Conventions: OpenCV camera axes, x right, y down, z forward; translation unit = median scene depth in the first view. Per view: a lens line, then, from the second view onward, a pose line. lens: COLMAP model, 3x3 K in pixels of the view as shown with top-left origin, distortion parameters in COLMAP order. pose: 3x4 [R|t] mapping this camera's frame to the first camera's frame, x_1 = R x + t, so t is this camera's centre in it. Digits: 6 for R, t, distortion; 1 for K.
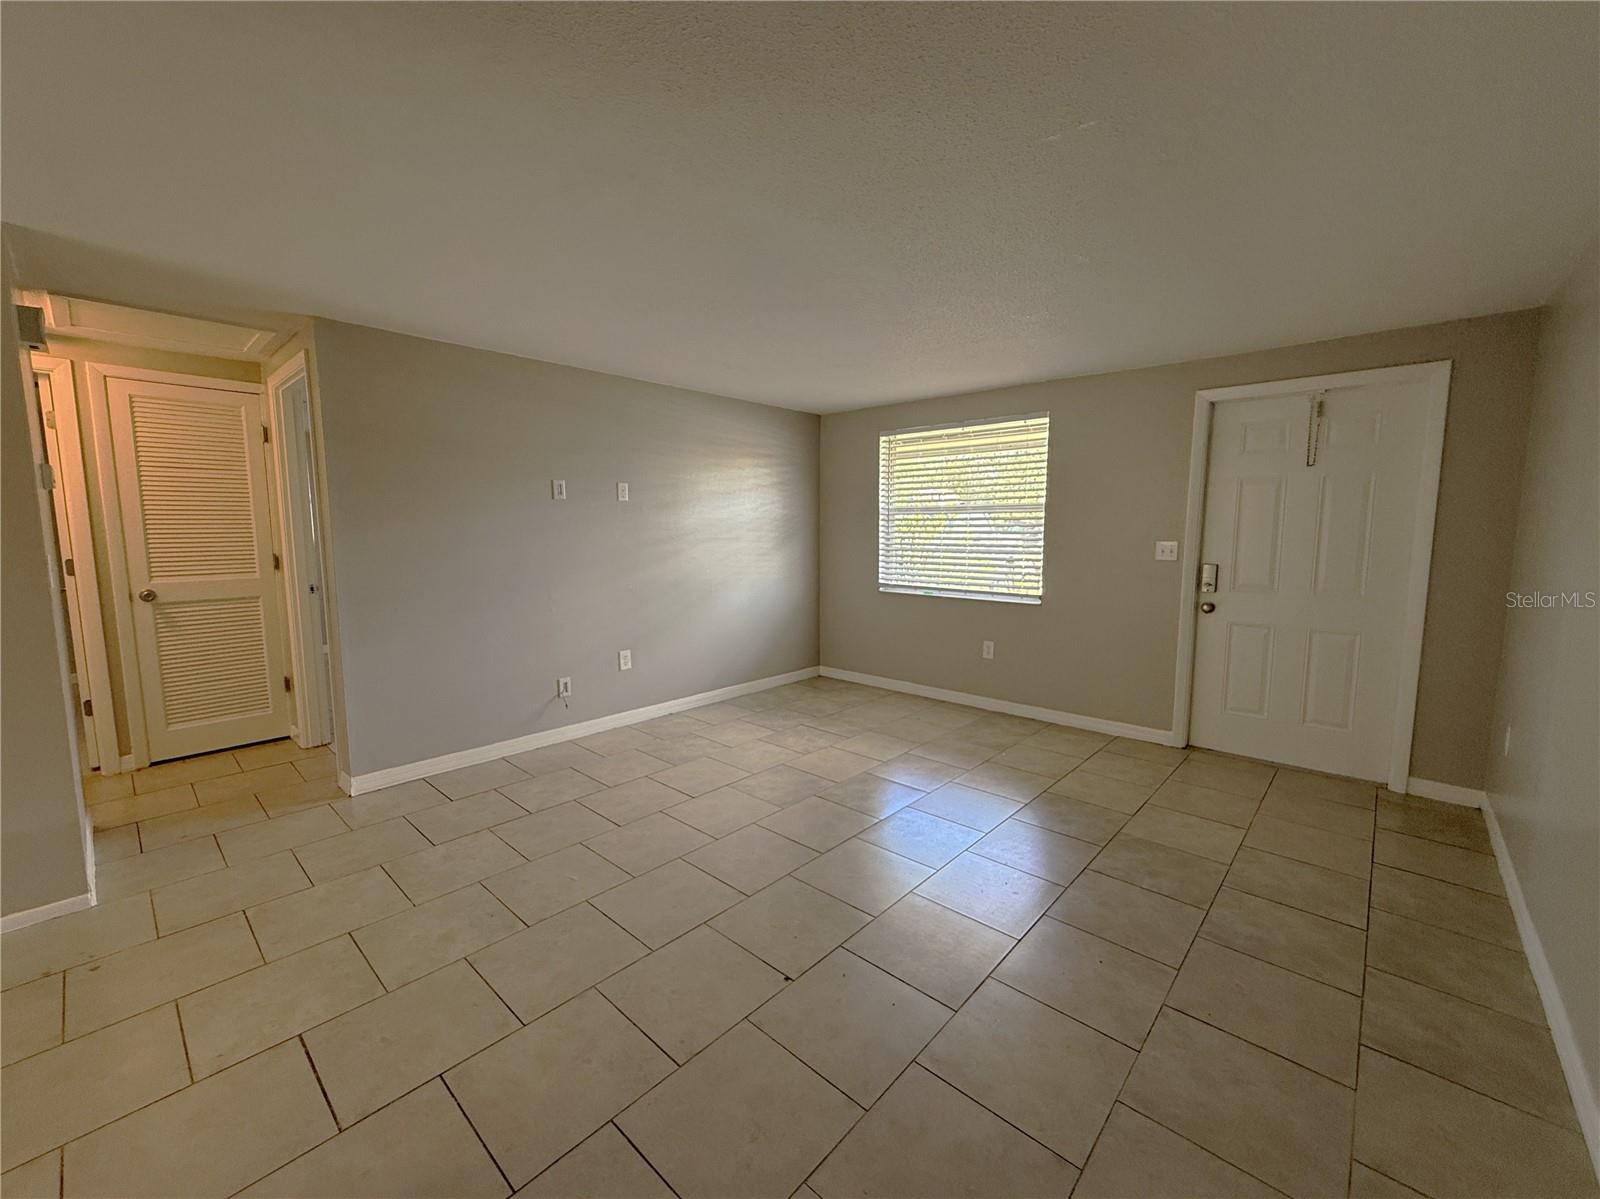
lens RADIAL K [[641.7, 0, 802.2], [0, 641.7, 597.7], [0, 0, 1]] dist [-0.001129, -0.000551]
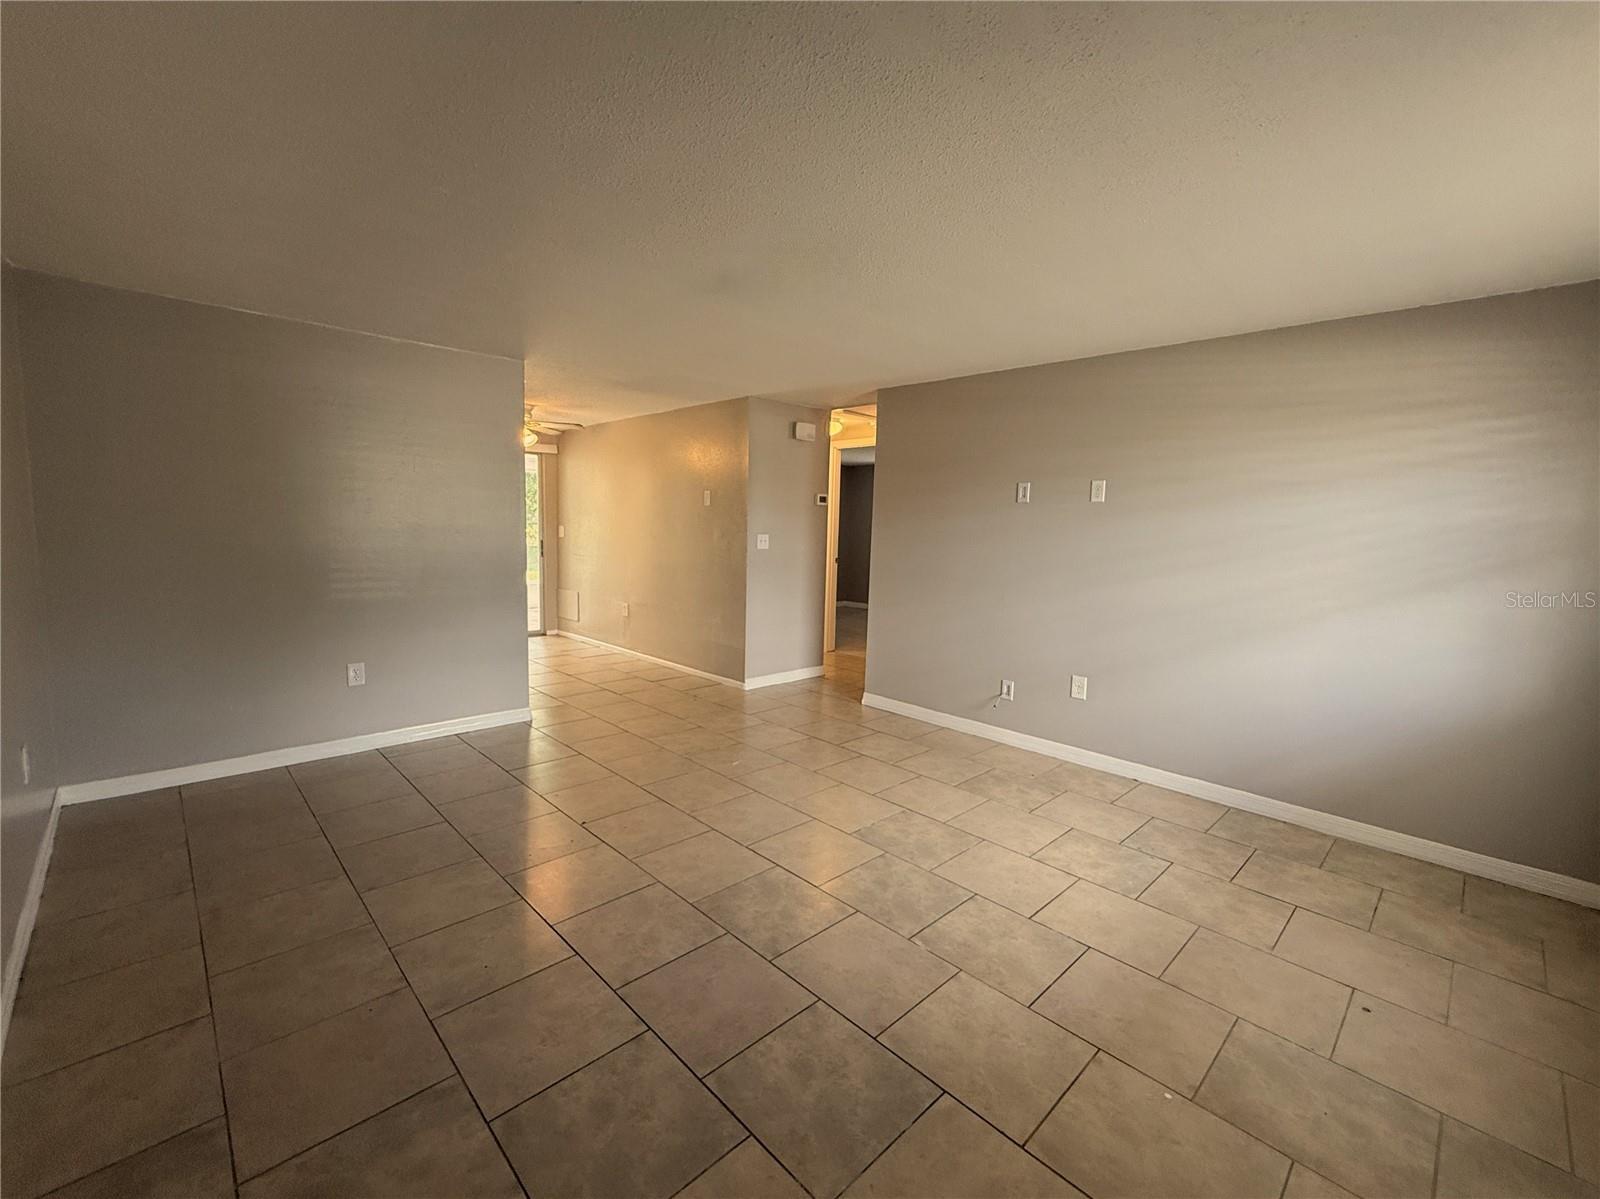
lens RADIAL K [[680.6, 0, 797.2], [0, 680.6, 597.3], [0, 0, 1]] dist [0.002243, 0.000198]
pose [[-0.067120, 0.106126, -0.992085, 0.681278], [-0.137729, 0.983822, 0.114560, -0.078213], [0.988193, 0.144329, -0.051418, 0.701420]]
